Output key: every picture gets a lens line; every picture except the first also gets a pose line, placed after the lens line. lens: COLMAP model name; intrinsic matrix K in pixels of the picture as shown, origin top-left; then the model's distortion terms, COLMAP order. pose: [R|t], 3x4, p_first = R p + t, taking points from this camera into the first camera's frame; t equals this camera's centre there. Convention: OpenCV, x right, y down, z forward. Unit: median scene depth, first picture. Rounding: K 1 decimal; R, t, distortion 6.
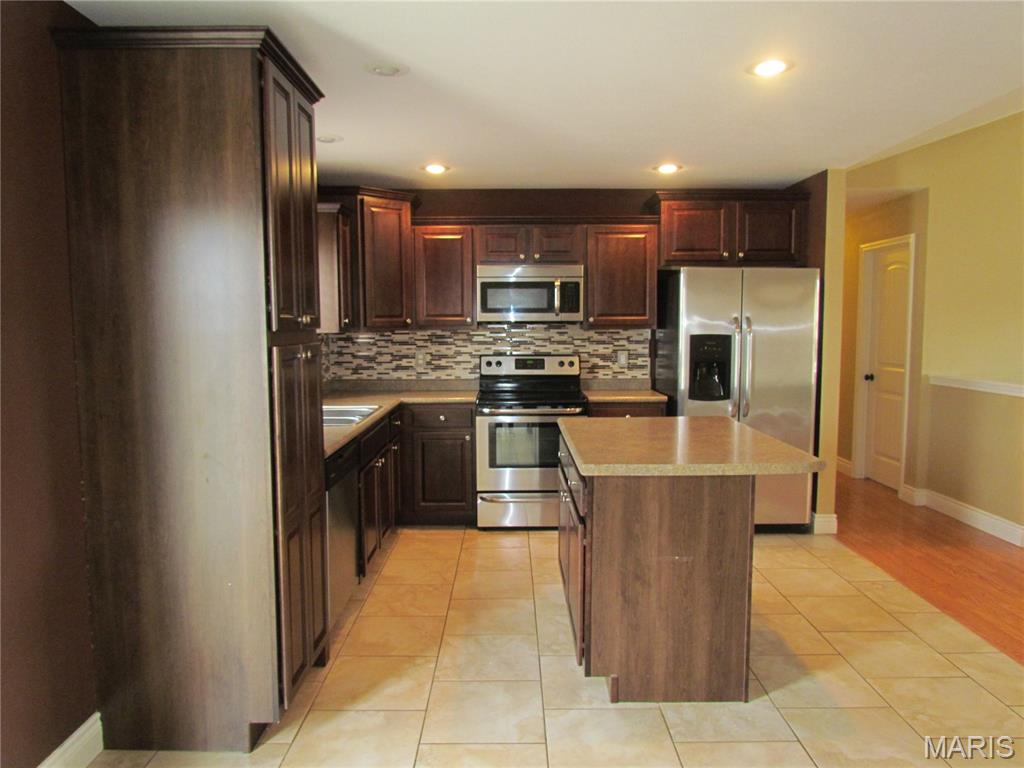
lens RADIAL K [[733.8, 0, 508.2], [0, 733.8, 381.4], [0, 0, 1]] dist [-0.028917, 0.006341]
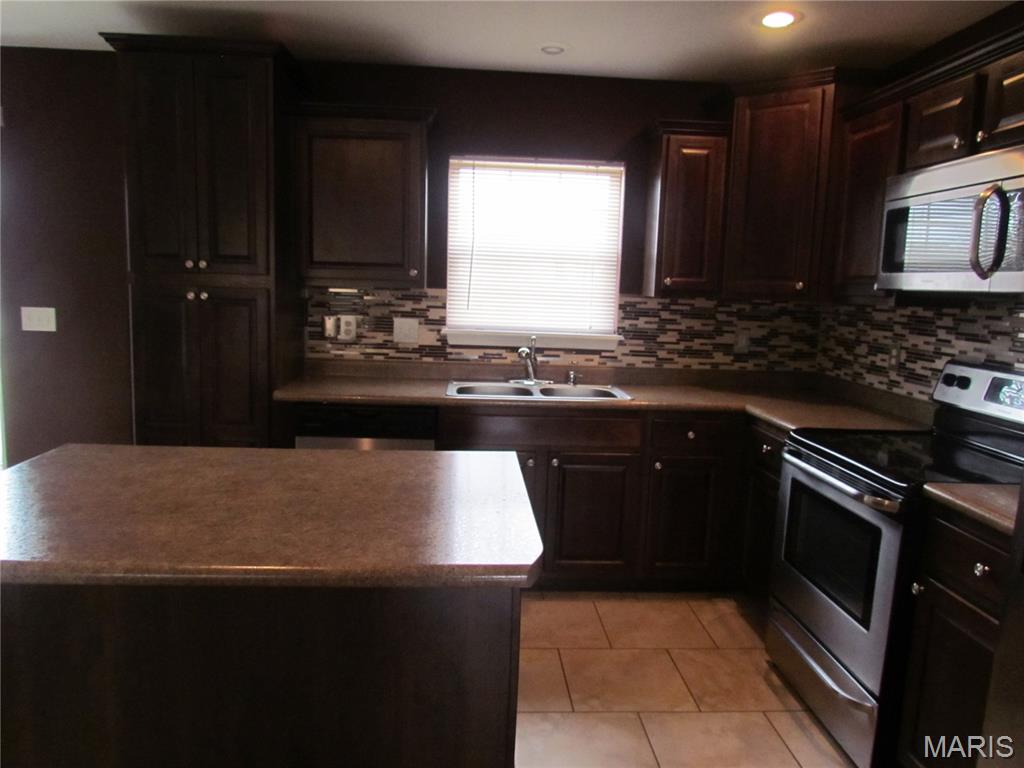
lens RADIAL K [[733.8, 0, 511.5], [0, 733.8, 383.3], [0, 0, 1]] dist [-0.028917, 0.006341]
pose [[0.056519, 0.141778, -0.988284, 0.426046], [-0.111271, 0.984594, 0.134885, -0.053432], [0.992182, 0.102344, 0.071424, 0.666904]]
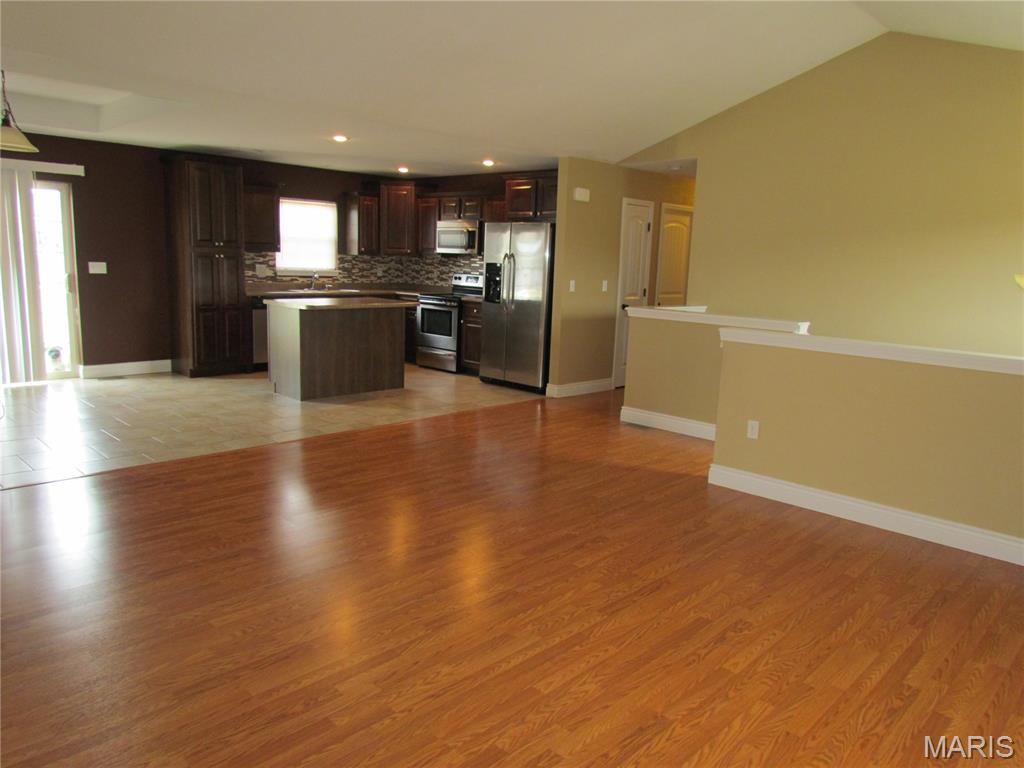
lens RADIAL K [[733.8, 0, 513.0], [0, 733.8, 385.1], [0, 0, 1]] dist [-0.028917, 0.006341]
pose [[0.712947, 0.151382, -0.684683, 1.267943], [-0.094451, 0.988252, 0.120150, 0.004538], [0.694828, -0.020991, 0.718870, -0.149015]]
